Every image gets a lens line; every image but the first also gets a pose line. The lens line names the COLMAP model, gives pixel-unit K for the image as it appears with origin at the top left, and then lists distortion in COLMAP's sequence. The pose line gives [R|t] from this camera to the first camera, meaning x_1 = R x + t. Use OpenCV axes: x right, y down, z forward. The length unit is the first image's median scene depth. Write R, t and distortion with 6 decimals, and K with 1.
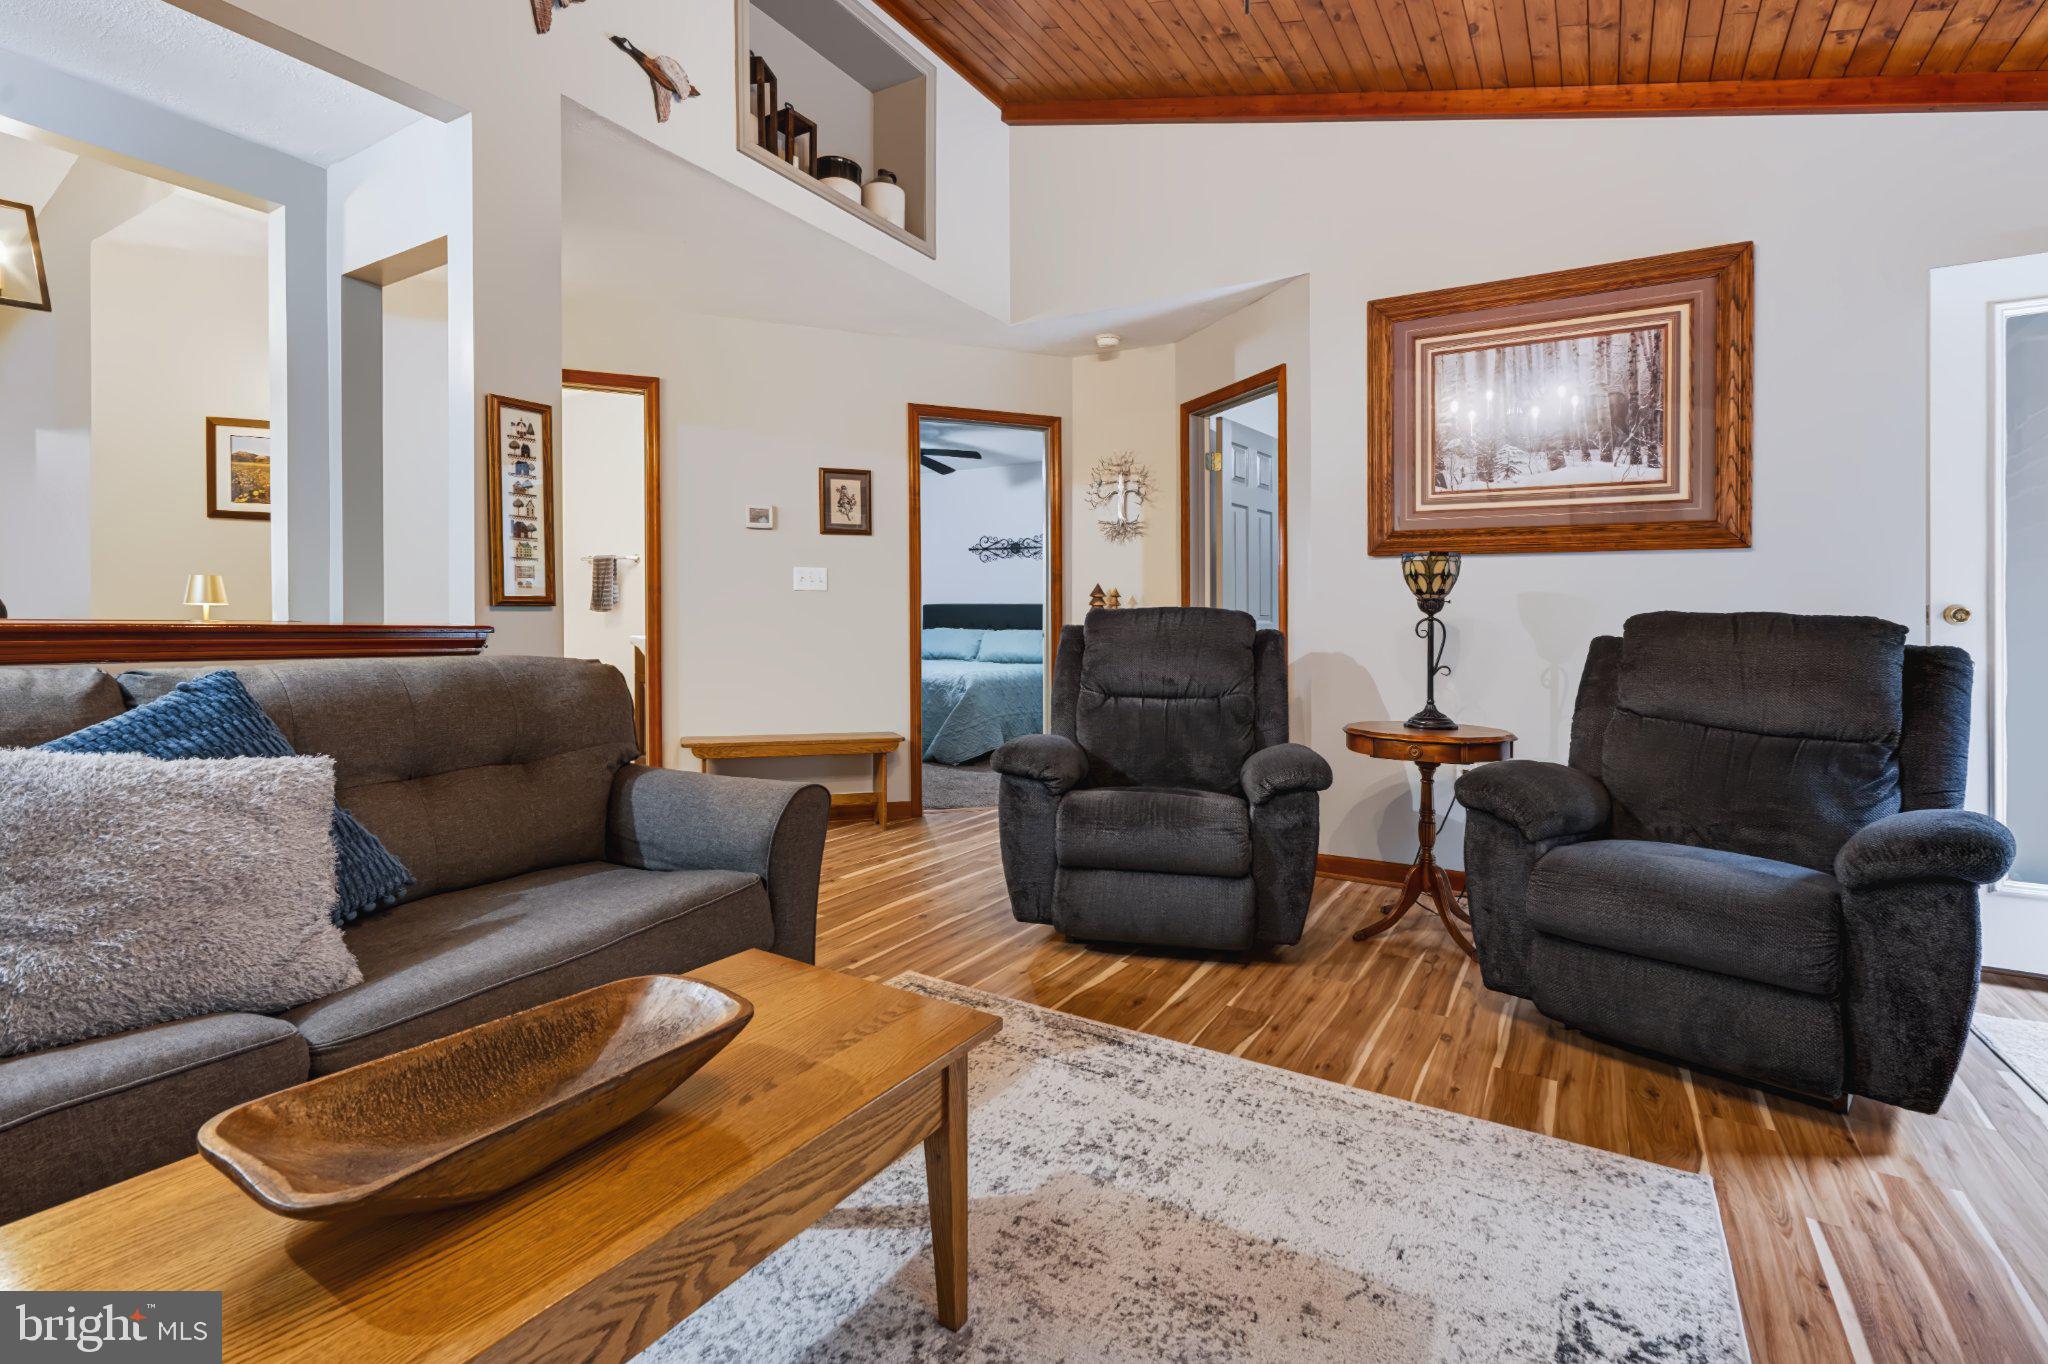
lens RADIAL K [[938.1, 0, 1016.4], [0, 938.1, 633.0], [0, 0, 1]] dist [0.000011, 0.000000]
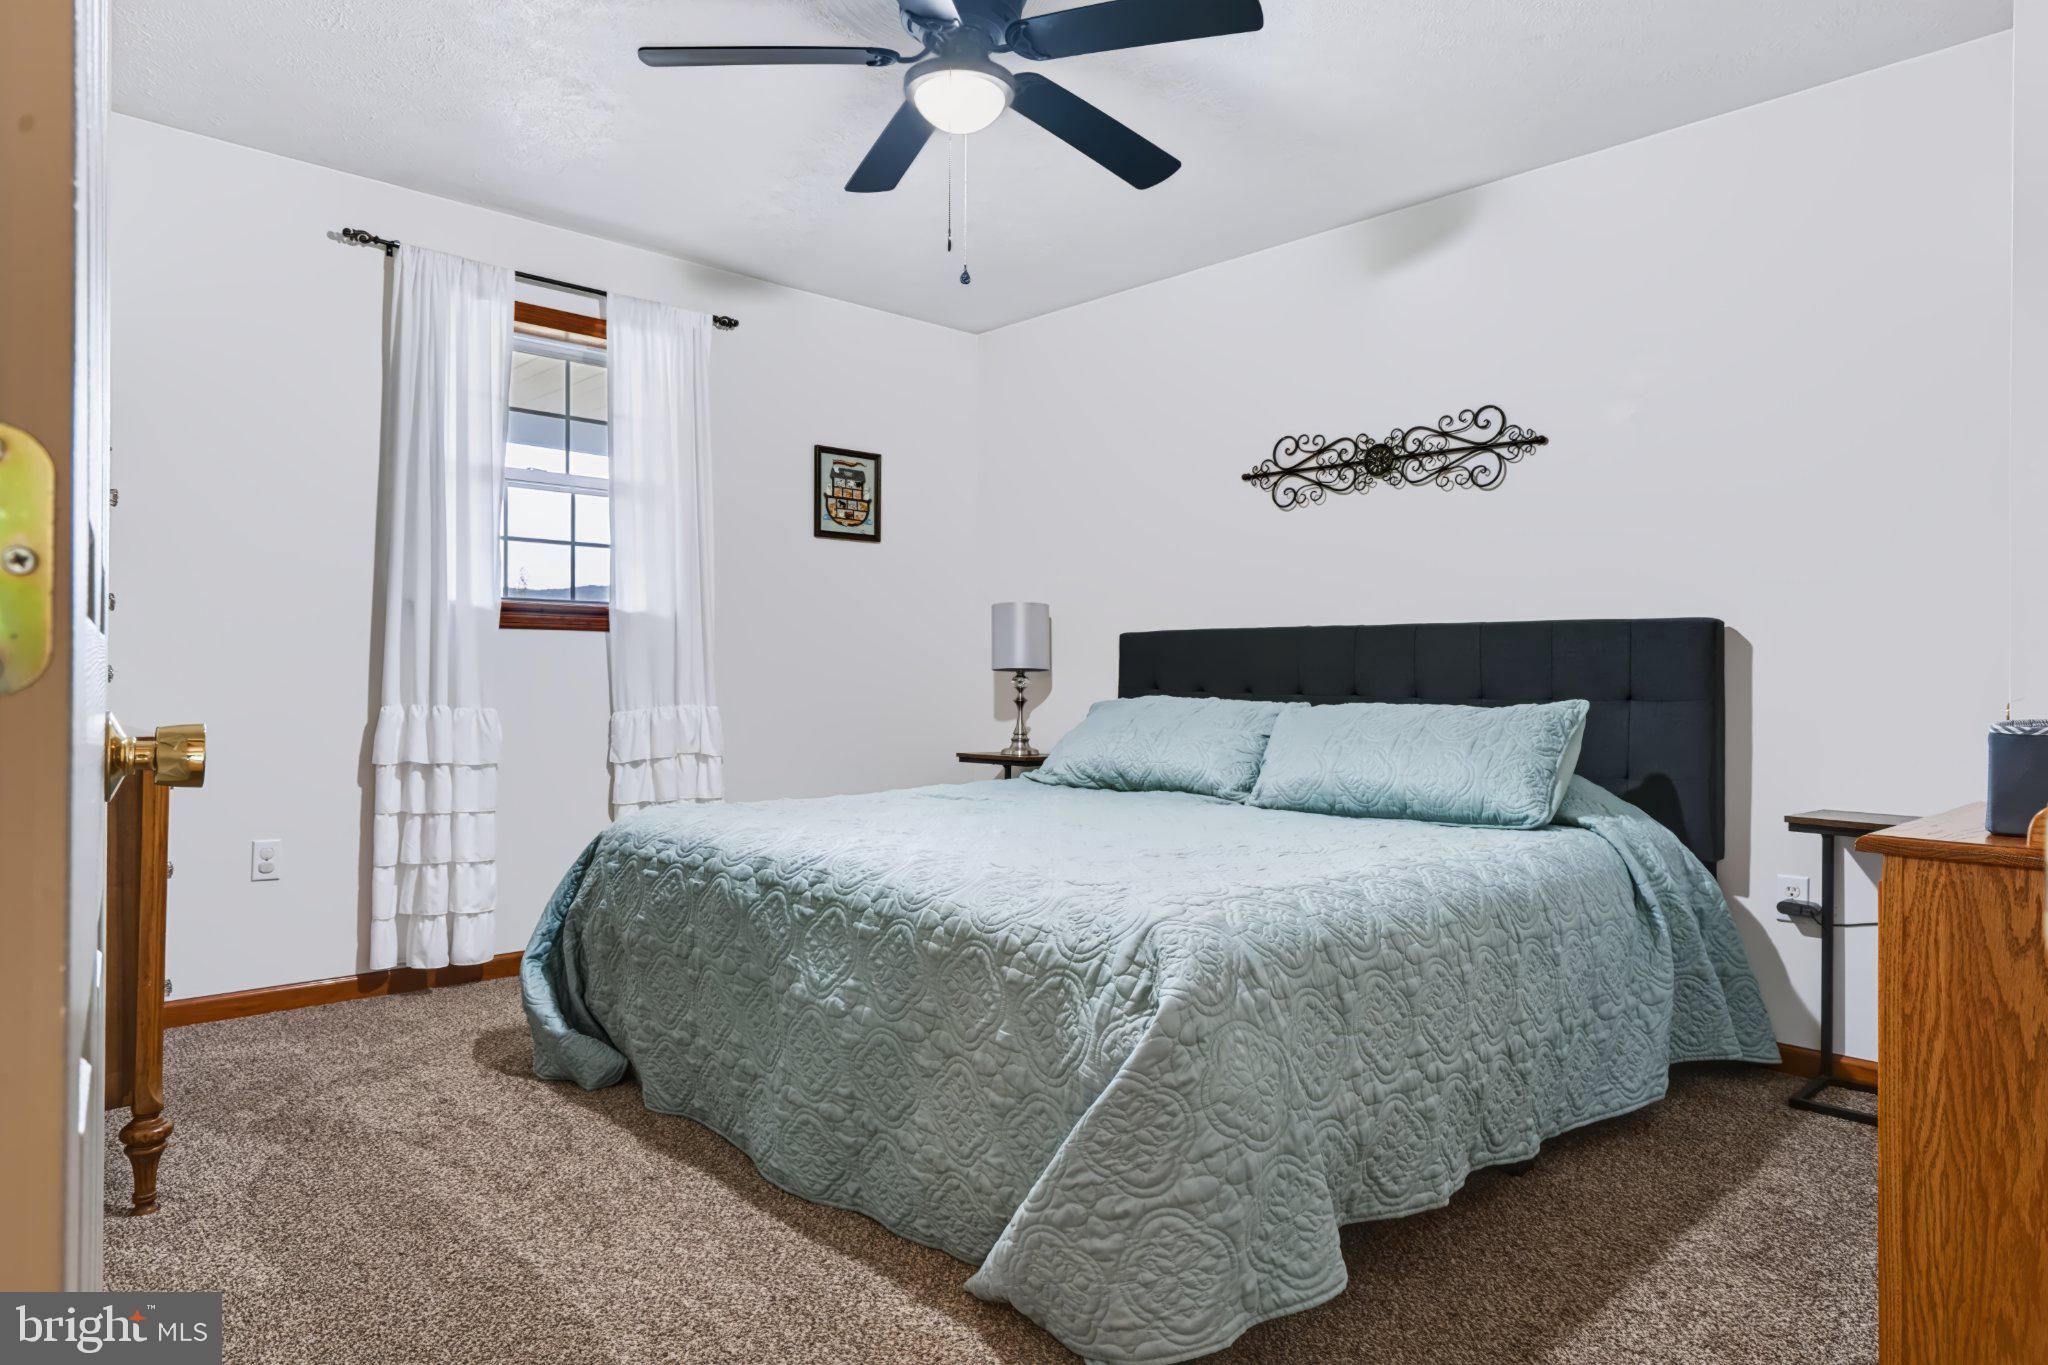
lens RADIAL K [[1254.6, 0, 1024.9], [0, 1254.6, 682.0], [0, 0, 1]] dist [0.000177, -0.000018]
pose [[0.967053, 0.006771, -0.254486, -0.009058], [-0.008356, 0.999952, -0.005147, -0.007382], [0.254439, 0.007104, 0.967063, 0.543289]]
